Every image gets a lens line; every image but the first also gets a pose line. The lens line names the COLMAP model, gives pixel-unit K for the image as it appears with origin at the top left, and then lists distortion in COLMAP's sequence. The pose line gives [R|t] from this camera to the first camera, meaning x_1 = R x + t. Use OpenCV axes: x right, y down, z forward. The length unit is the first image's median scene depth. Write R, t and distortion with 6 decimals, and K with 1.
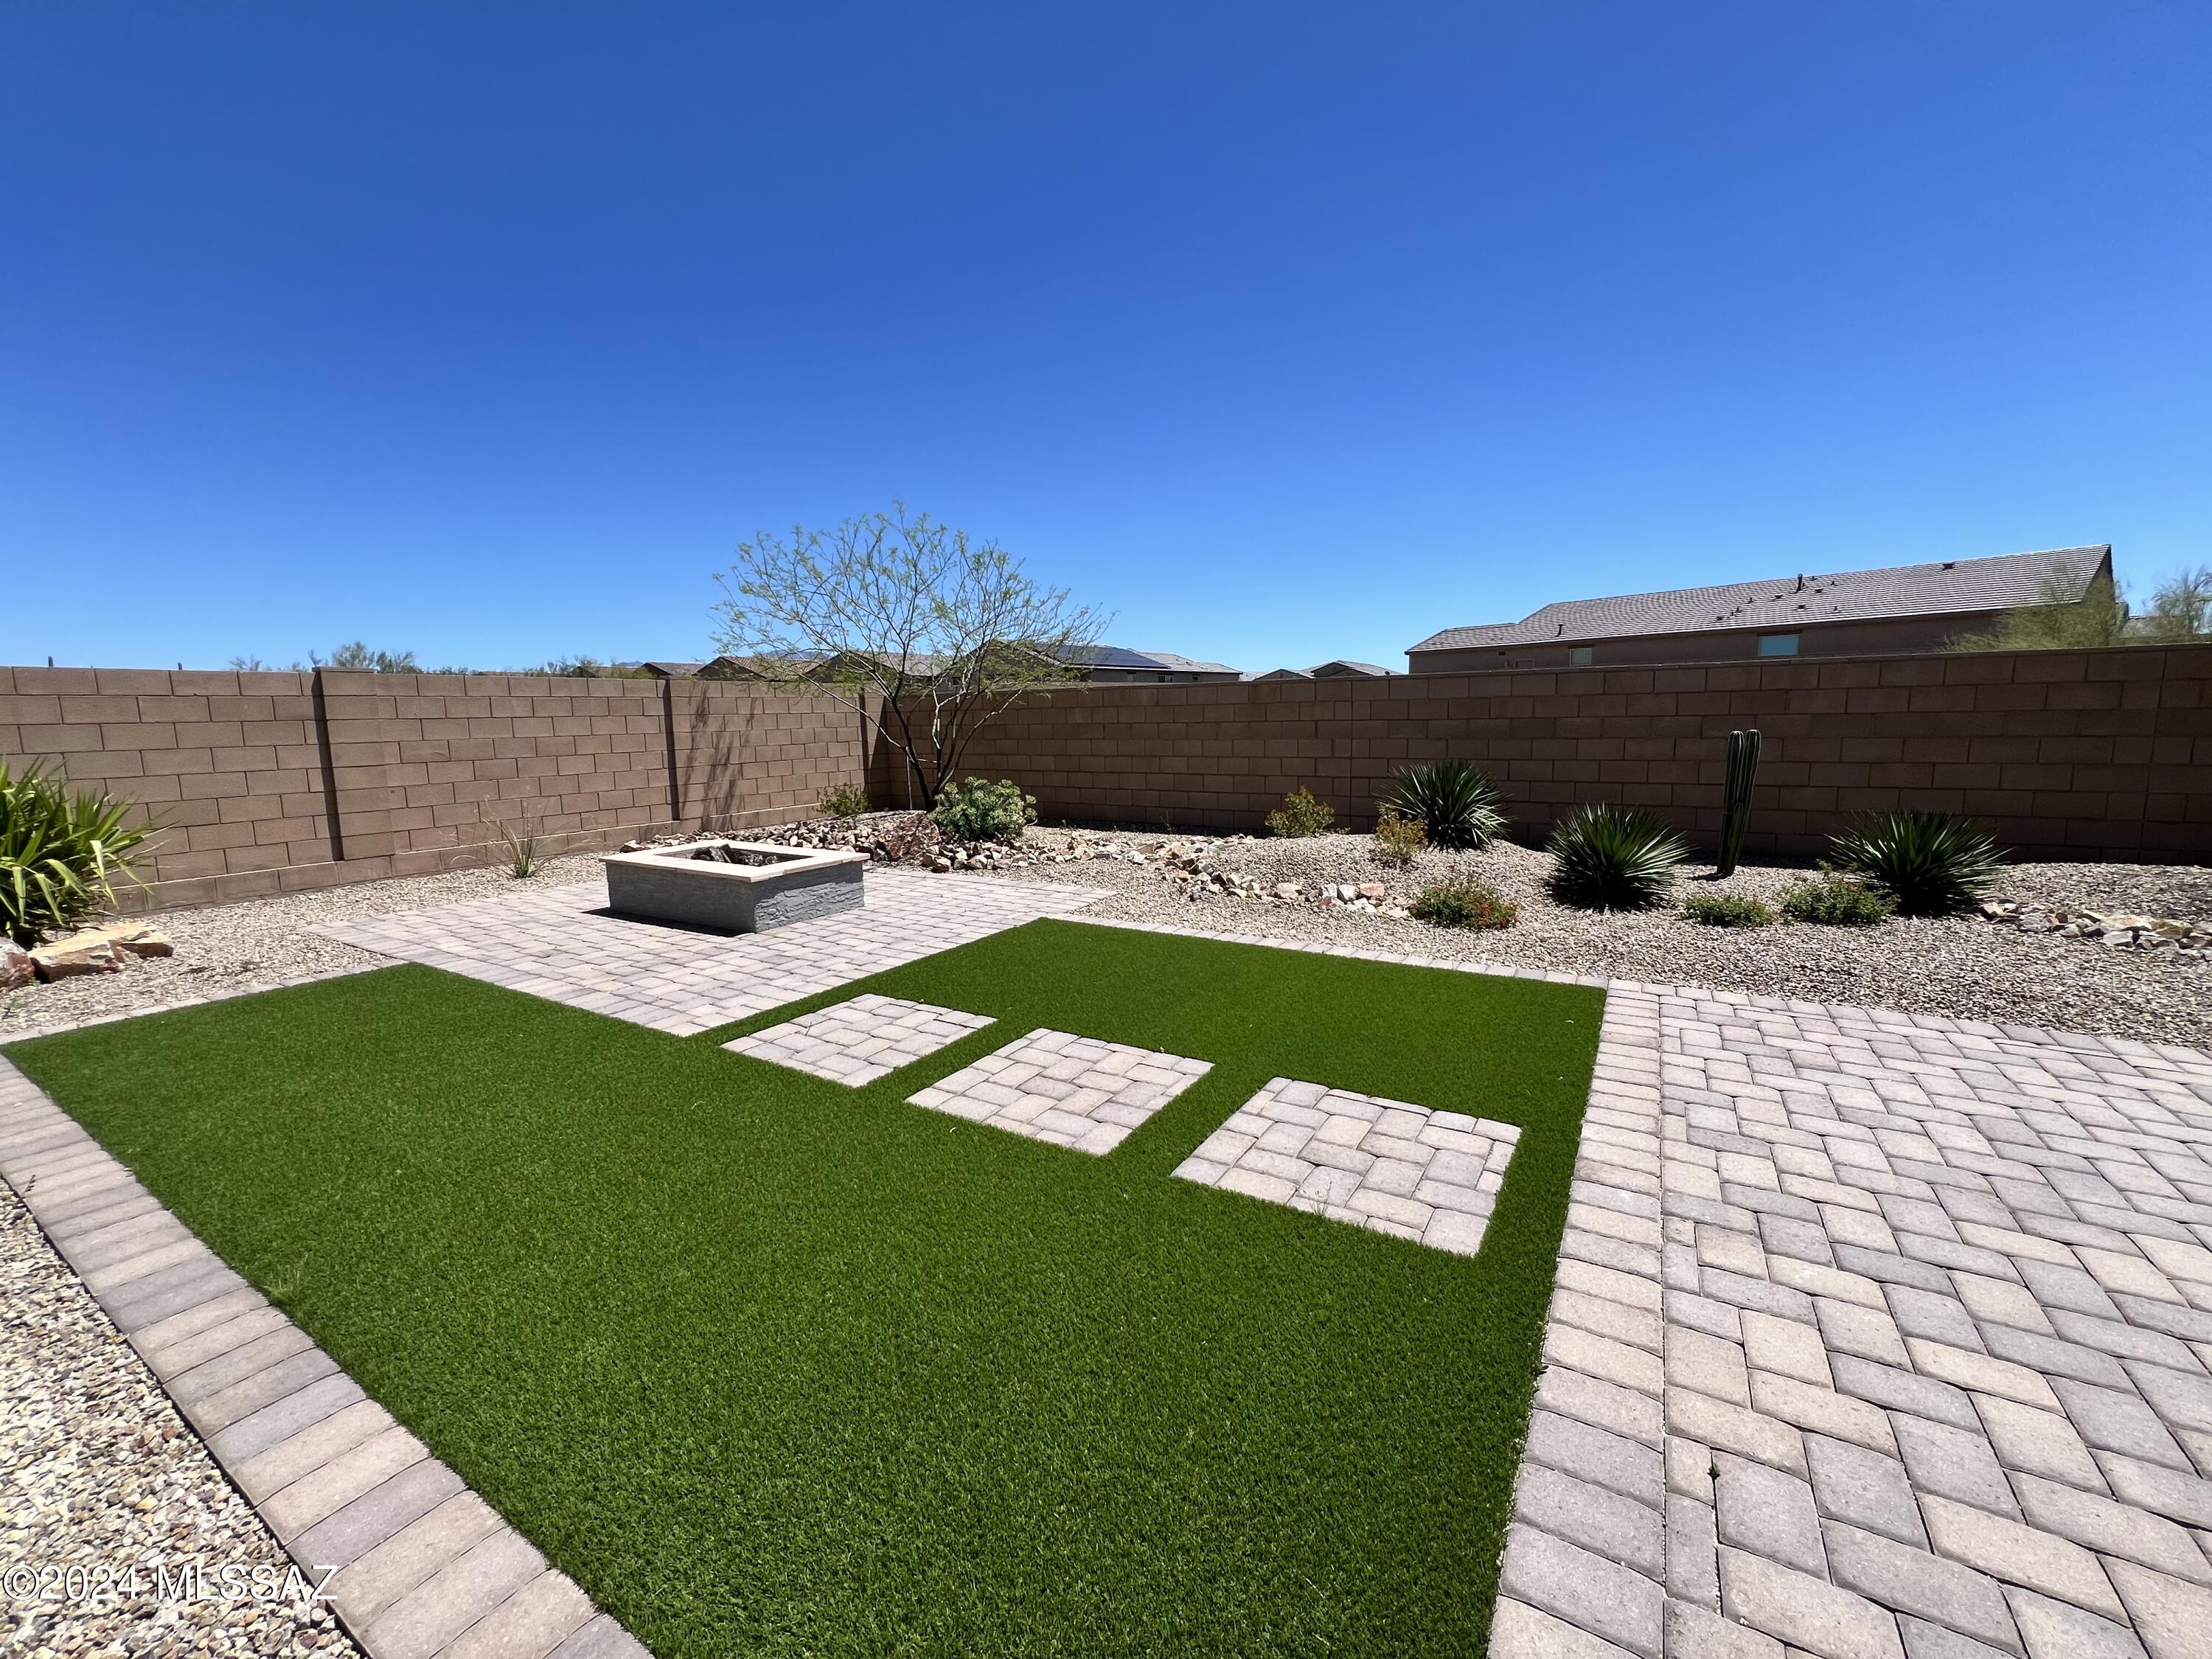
lens RADIAL K [[883.6, 0, 1107.0], [0, 883.6, 837.3], [0, 0, 1]] dist [-0.001969, 0.000522]
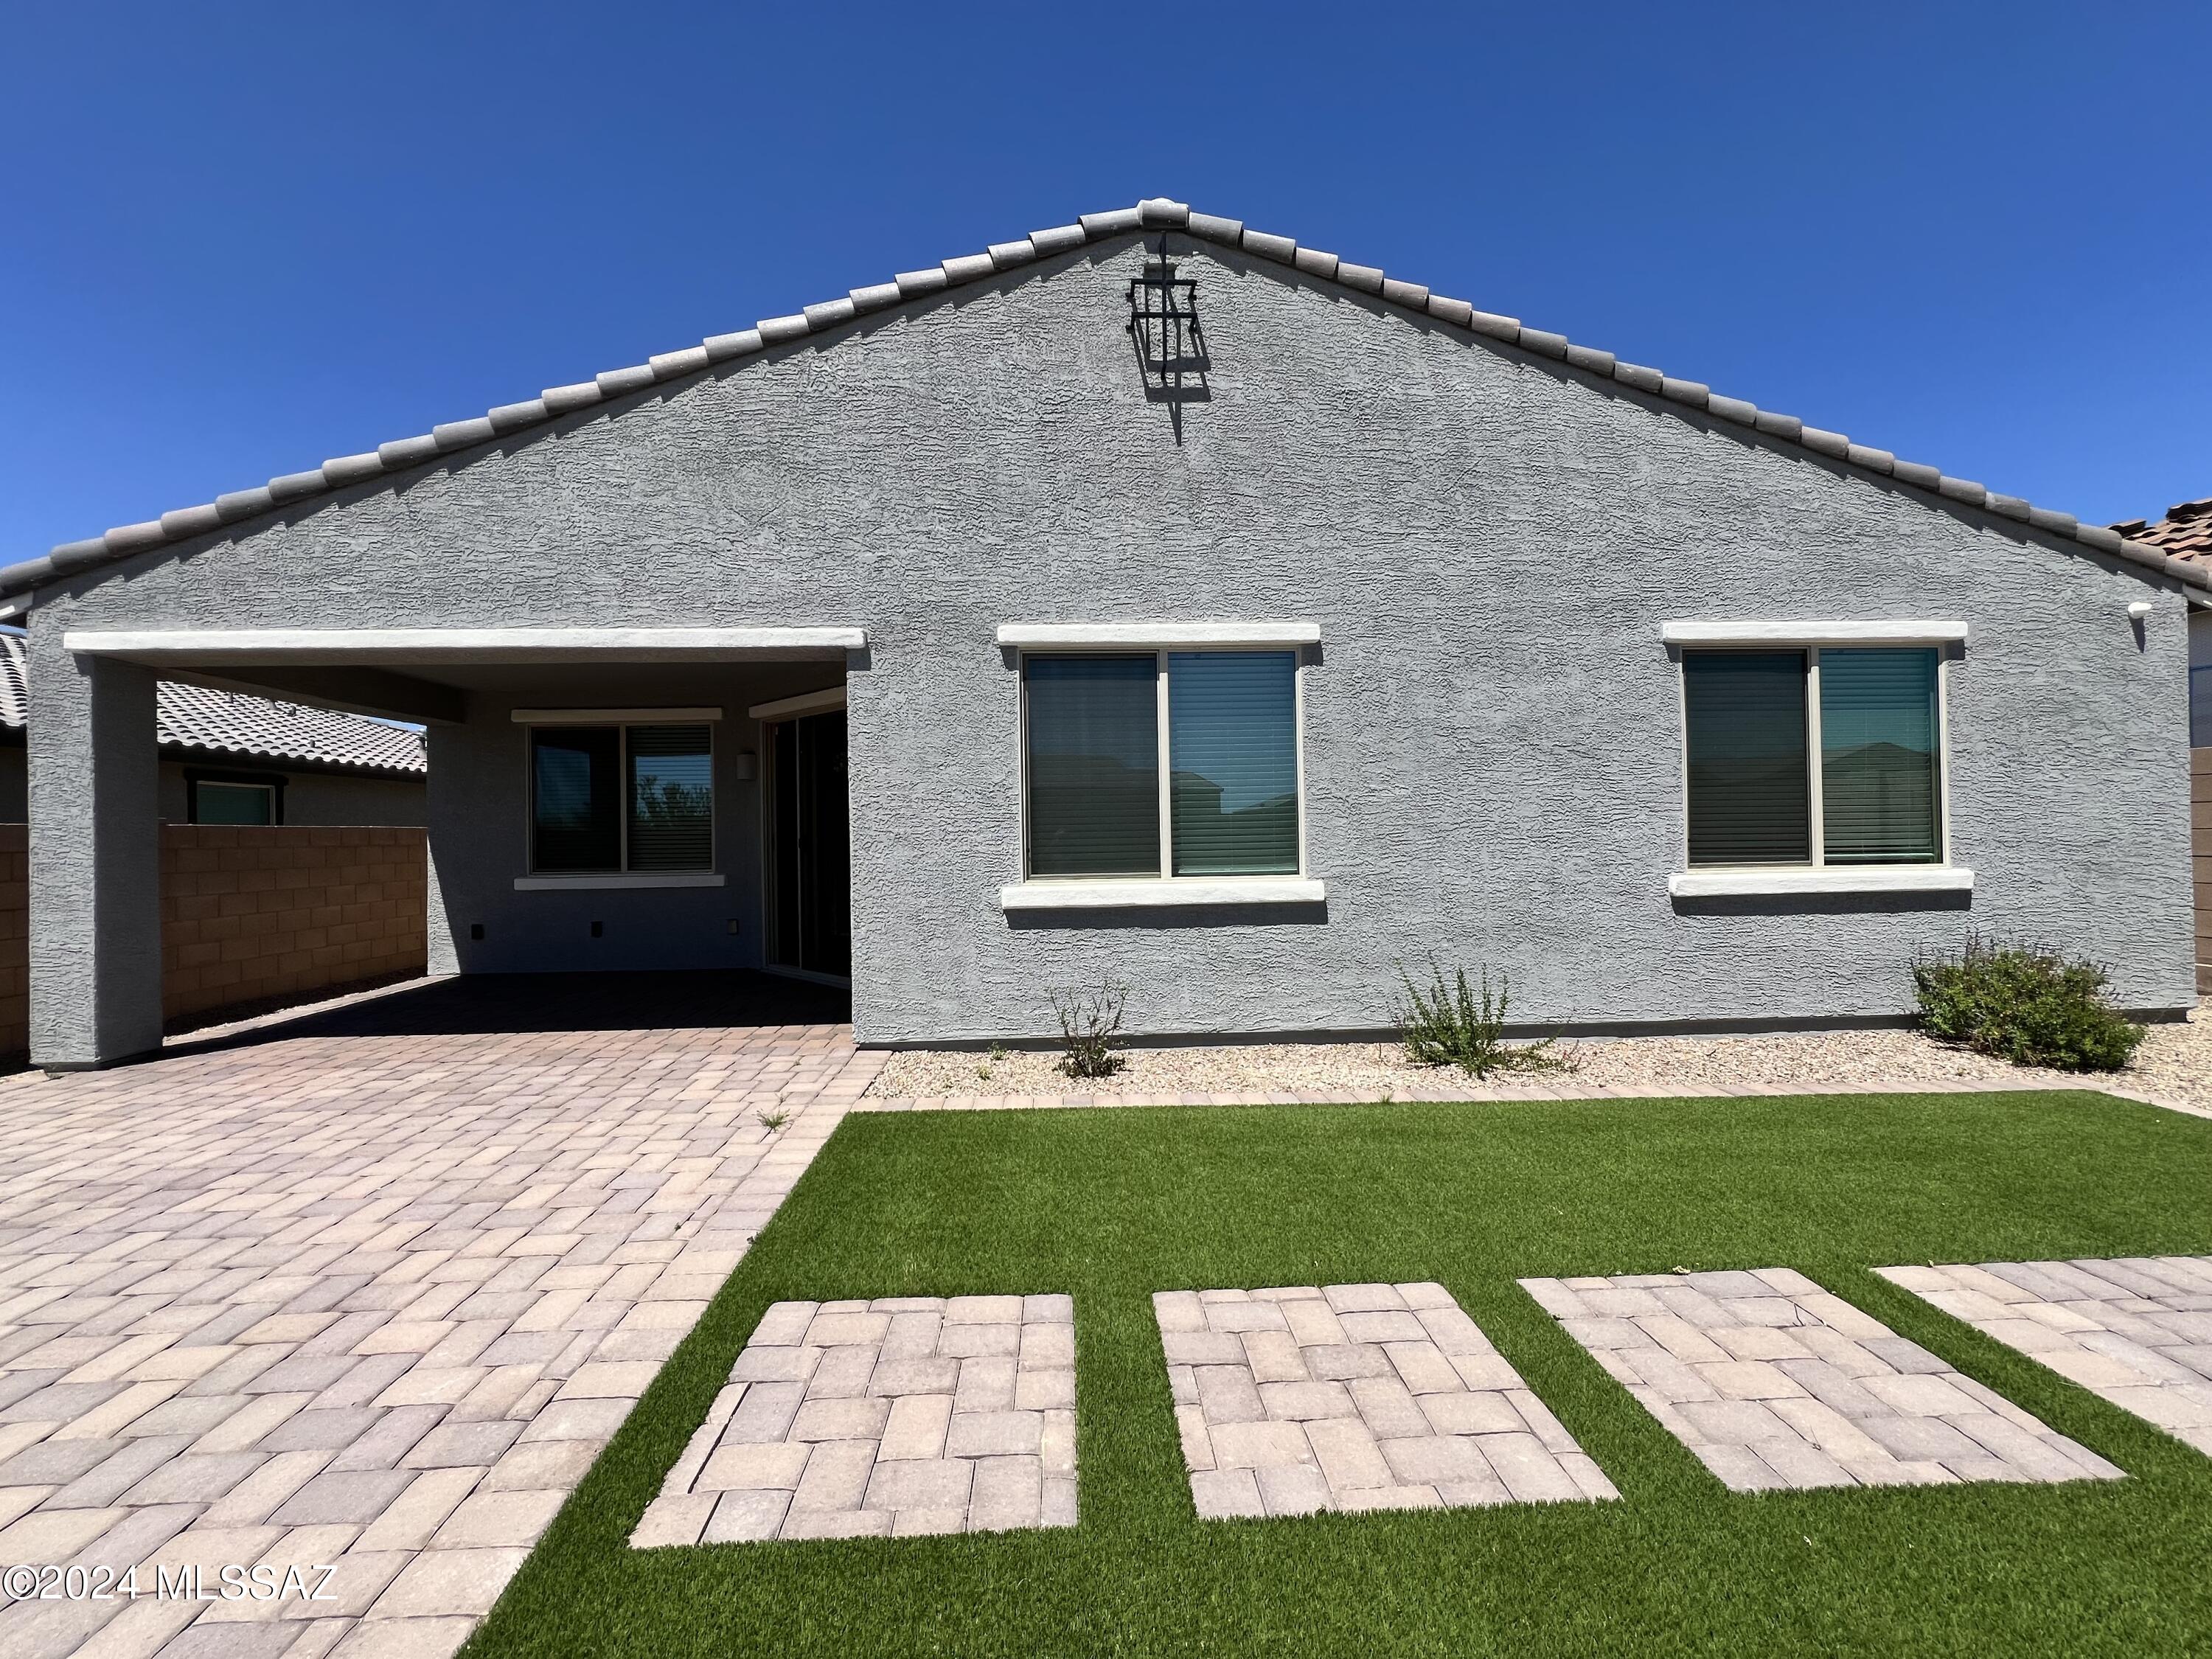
lens RADIAL K [[883.6, 0, 1099.0], [0, 883.6, 829.0], [0, 0, 1]] dist [-0.001969, 0.000522]
pose [[-0.828685, 0.027317, -0.559048, 0.451553], [-0.048380, 0.991574, 0.120165, -0.190106], [0.557620, 0.126626, -0.820381, 1.370276]]
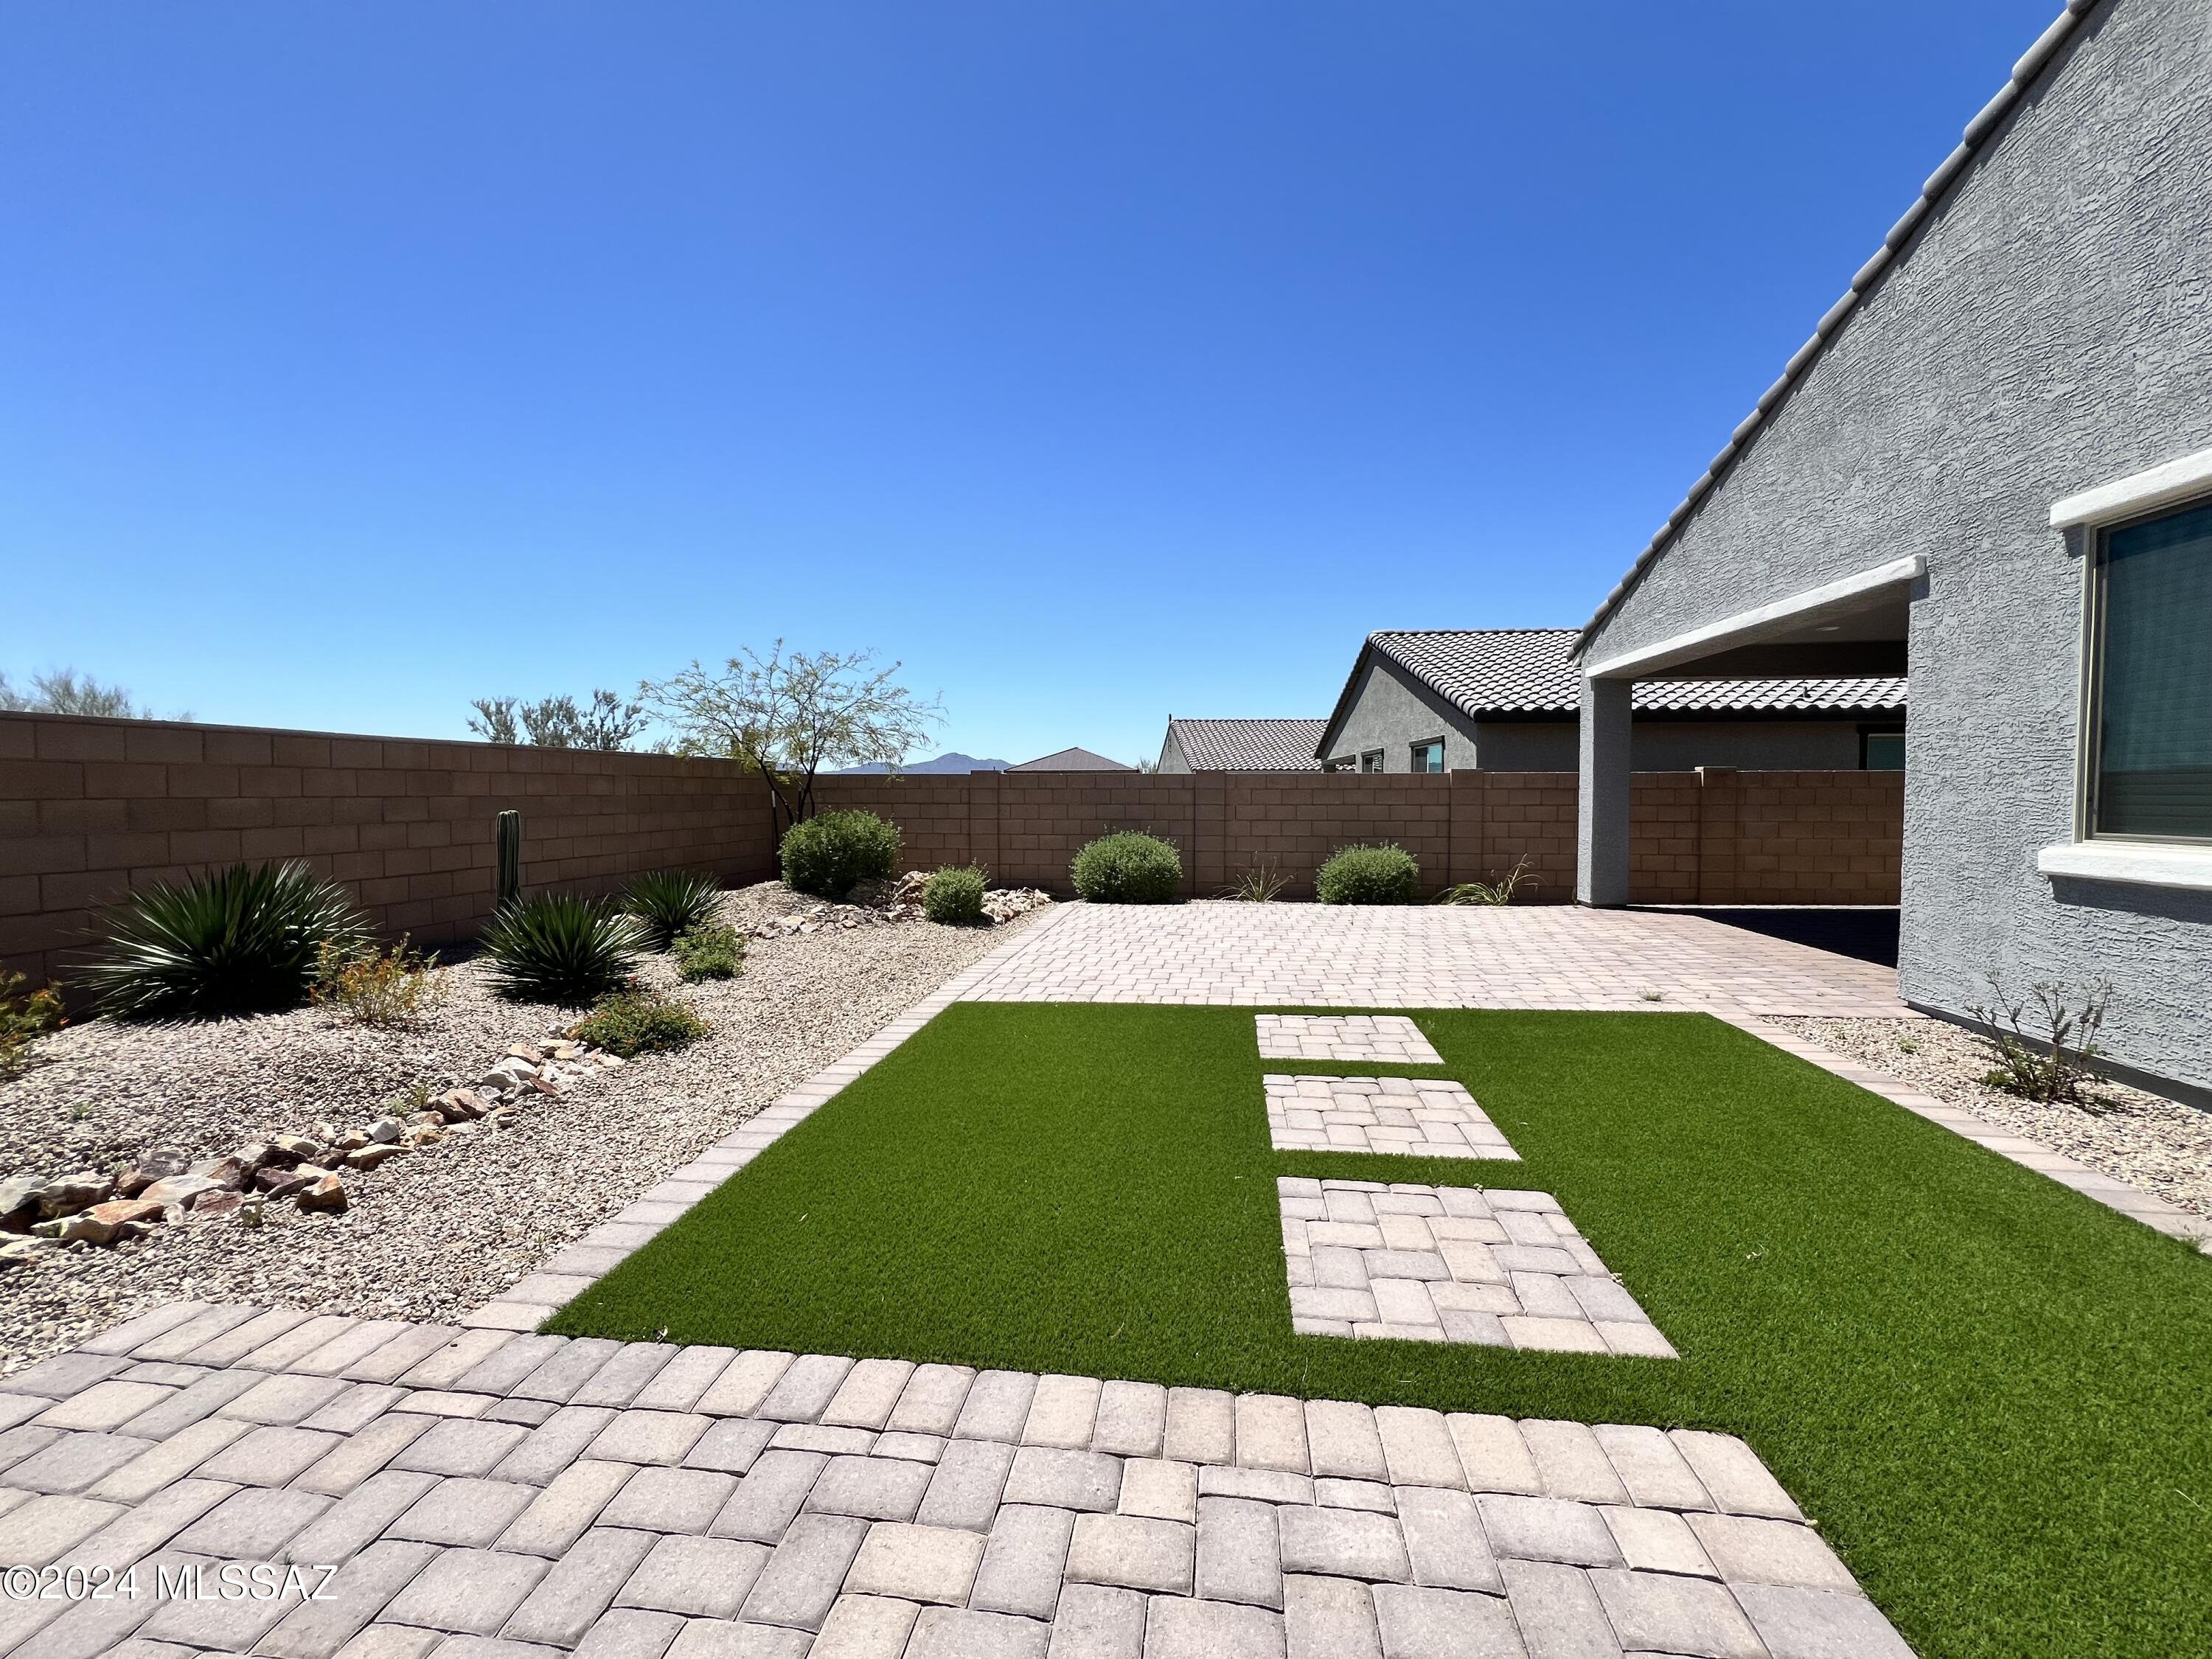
lens RADIAL K [[883.6, 0, 1096.1], [0, 883.6, 826.1], [0, 0, 1]] dist [-0.001969, 0.000522]
pose [[-0.392144, -0.016125, 0.919763, -0.878005], [0.136695, 0.987724, 0.075597, -0.187654], [-0.909691, 0.155372, -0.385126, 1.648264]]
